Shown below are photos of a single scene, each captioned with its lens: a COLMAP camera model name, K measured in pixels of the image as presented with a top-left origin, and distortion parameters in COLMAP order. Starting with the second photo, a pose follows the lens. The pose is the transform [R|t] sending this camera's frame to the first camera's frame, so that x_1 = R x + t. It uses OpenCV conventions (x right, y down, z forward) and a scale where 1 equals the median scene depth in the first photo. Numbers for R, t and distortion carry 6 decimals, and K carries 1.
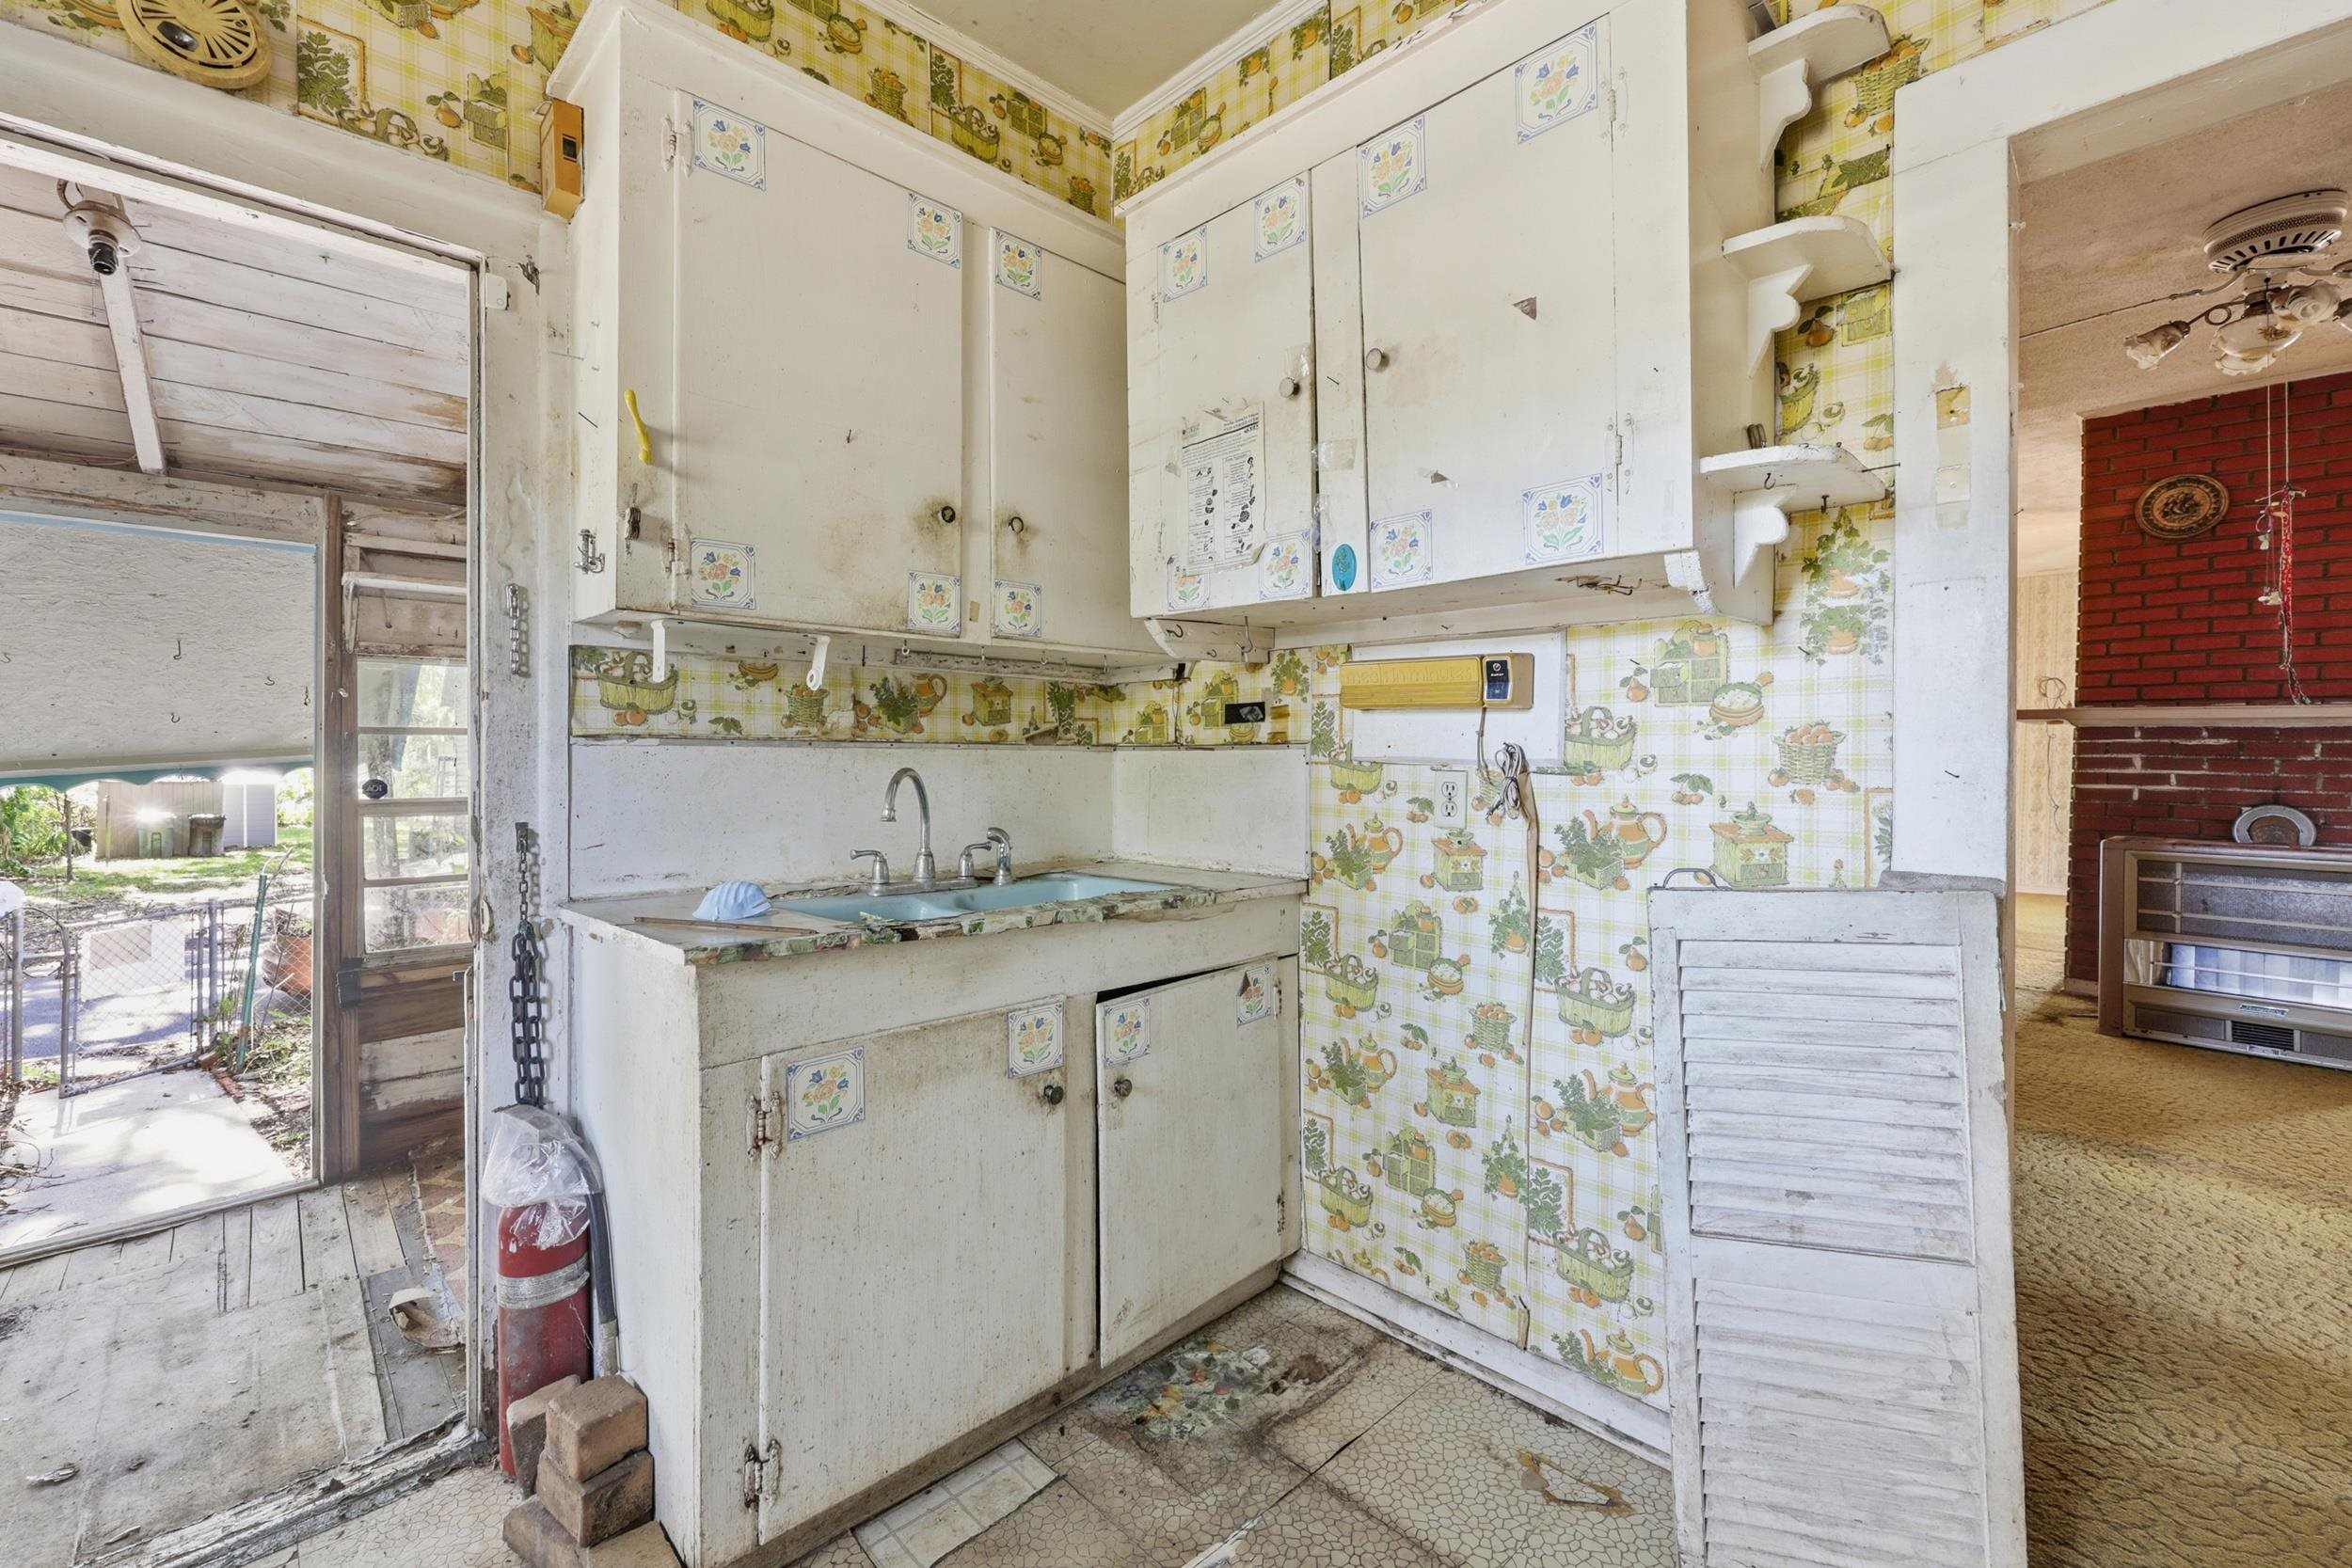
lens RADIAL K [[985.0, 0, 1176.8], [0, 985.0, 763.0], [0, 0, 1]] dist [0.012249, 0.000510]
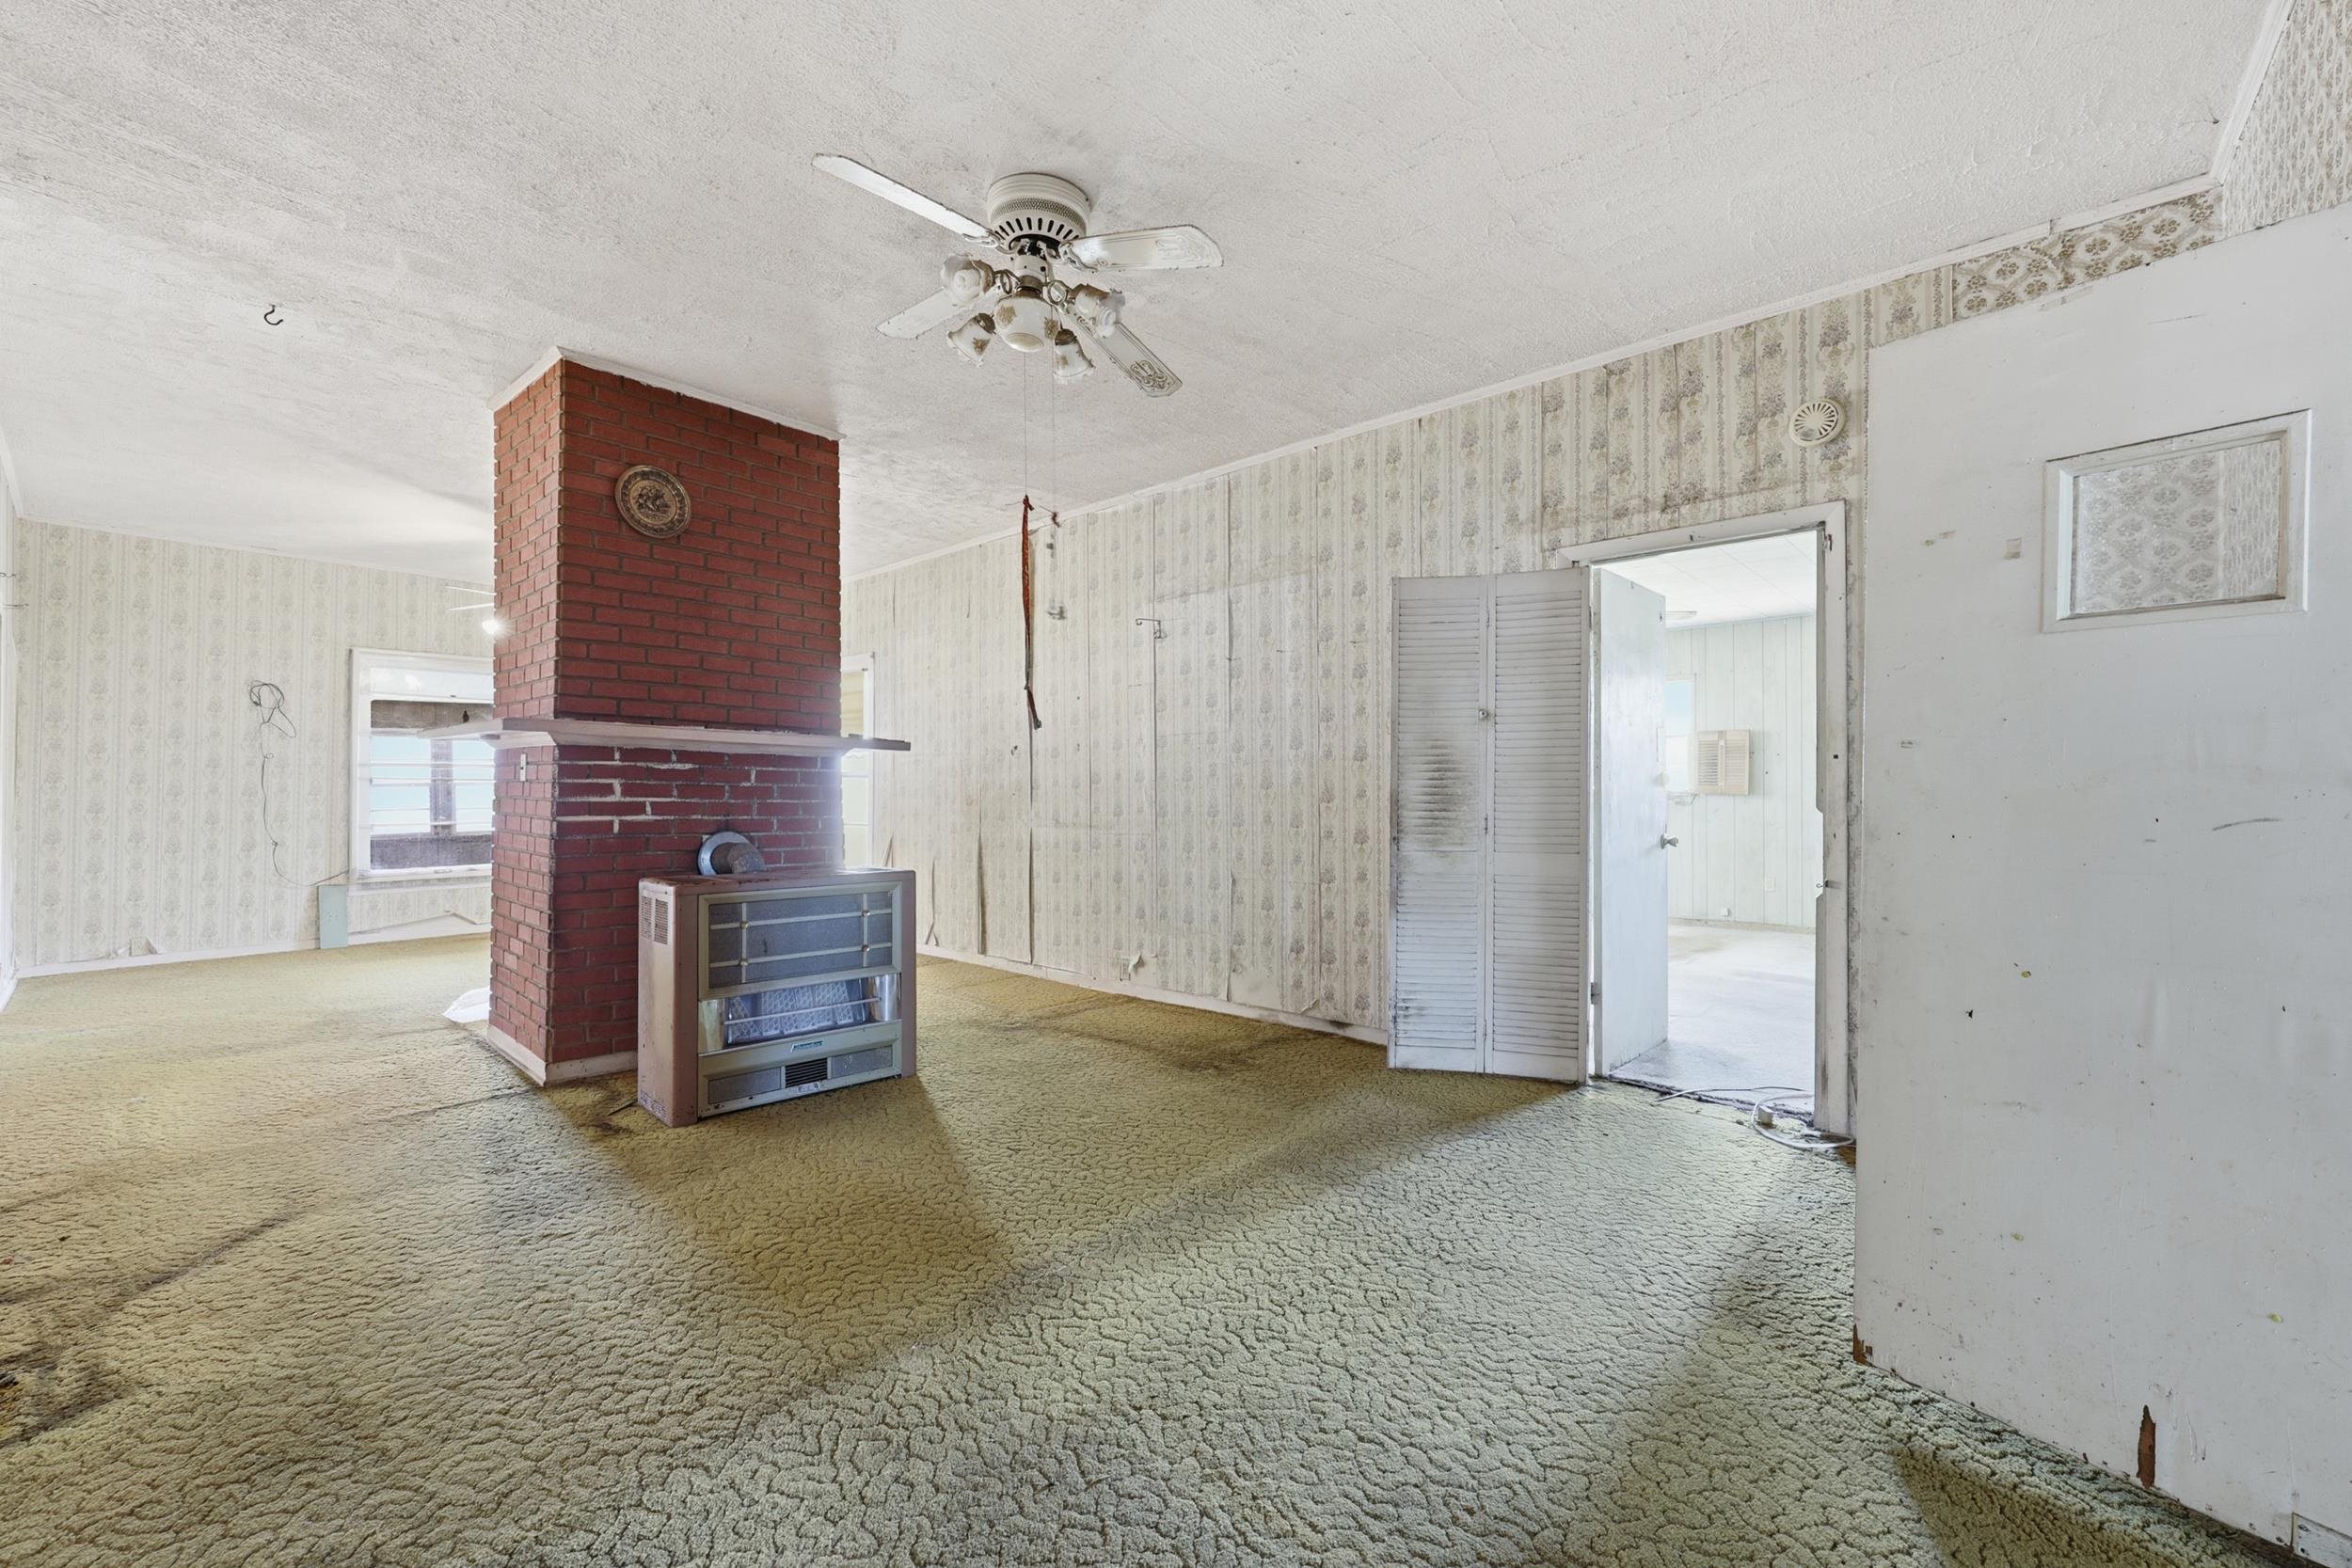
lens RADIAL K [[965.7, 0, 1160.4], [0, 965.7, 788.2], [0, 0, 1]] dist [0.008678, -0.000441]
pose [[-0.046846, -0.002816, 0.998898, 0.117684], [0.003372, 0.999990, 0.002977, -0.002119], [-0.998896, 0.003508, -0.046836, 0.586874]]
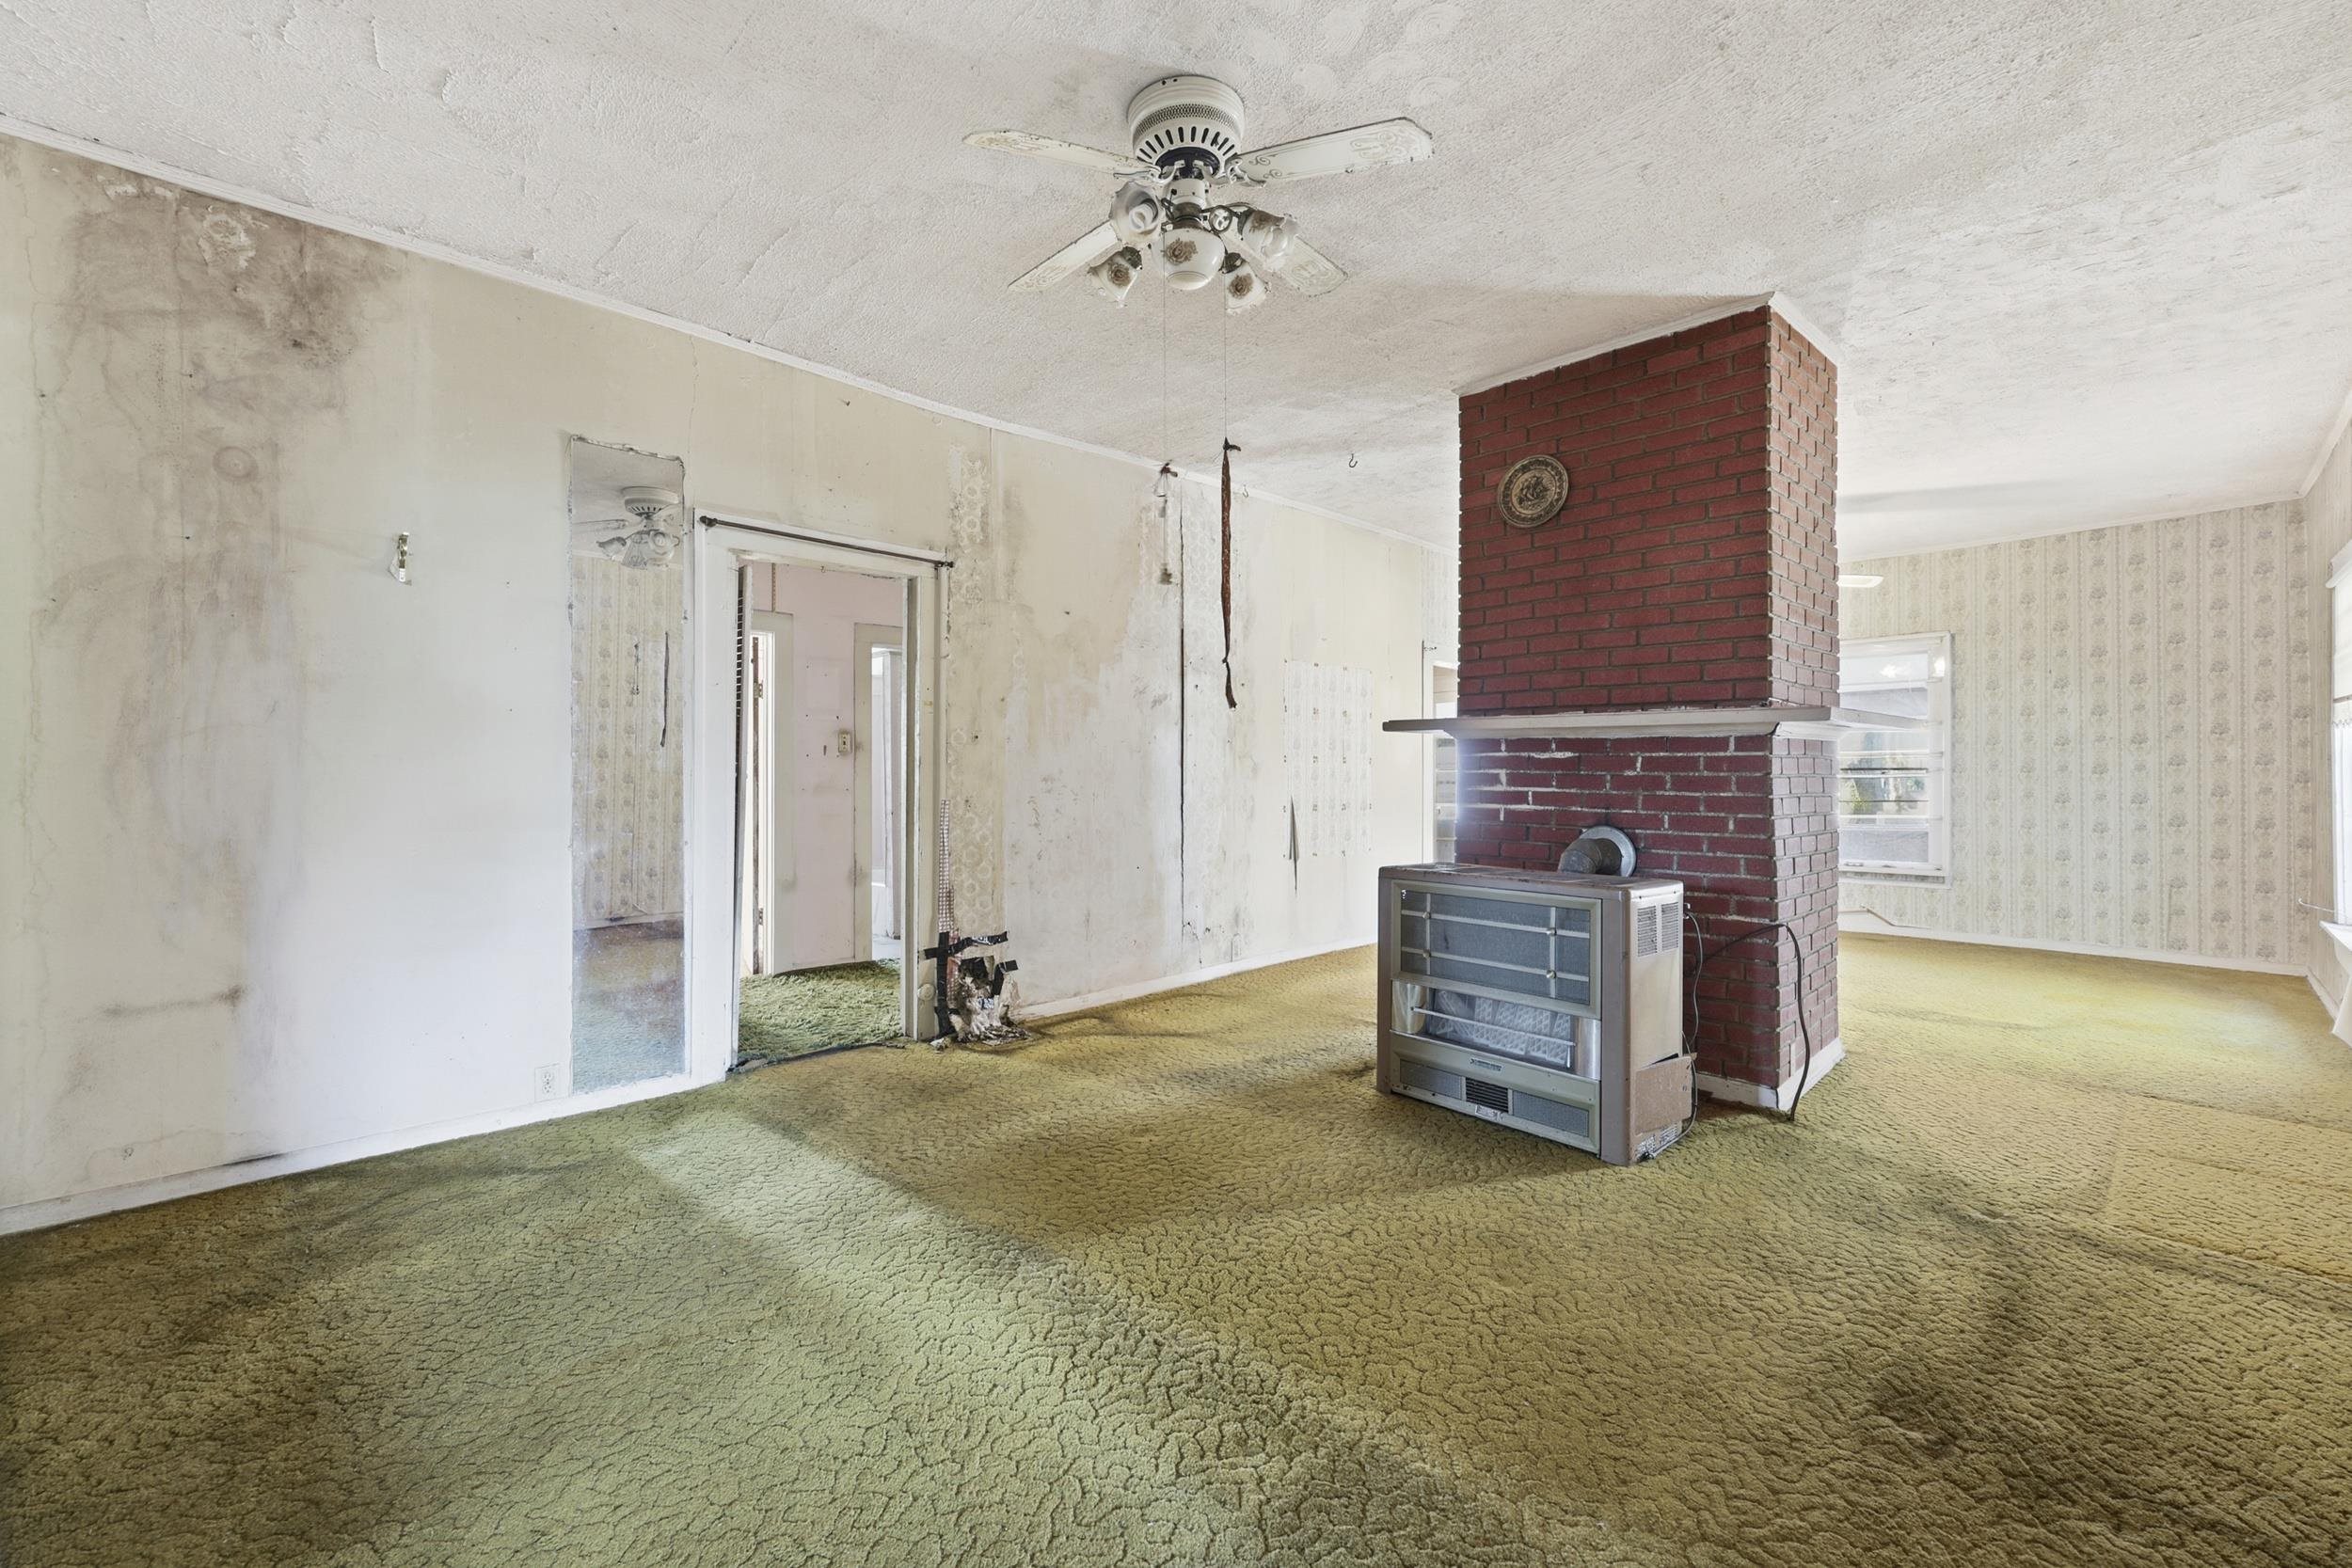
lens RADIAL K [[965.7, 0, 1158.2], [0, 965.7, 770.2], [0, 0, 1]] dist [0.008678, -0.000441]
pose [[0.999878, -0.003098, -0.015318, 0.681227], [0.002891, 0.999905, -0.013501, 0.002719], [0.015359, 0.013455, 0.999792, 0.132848]]
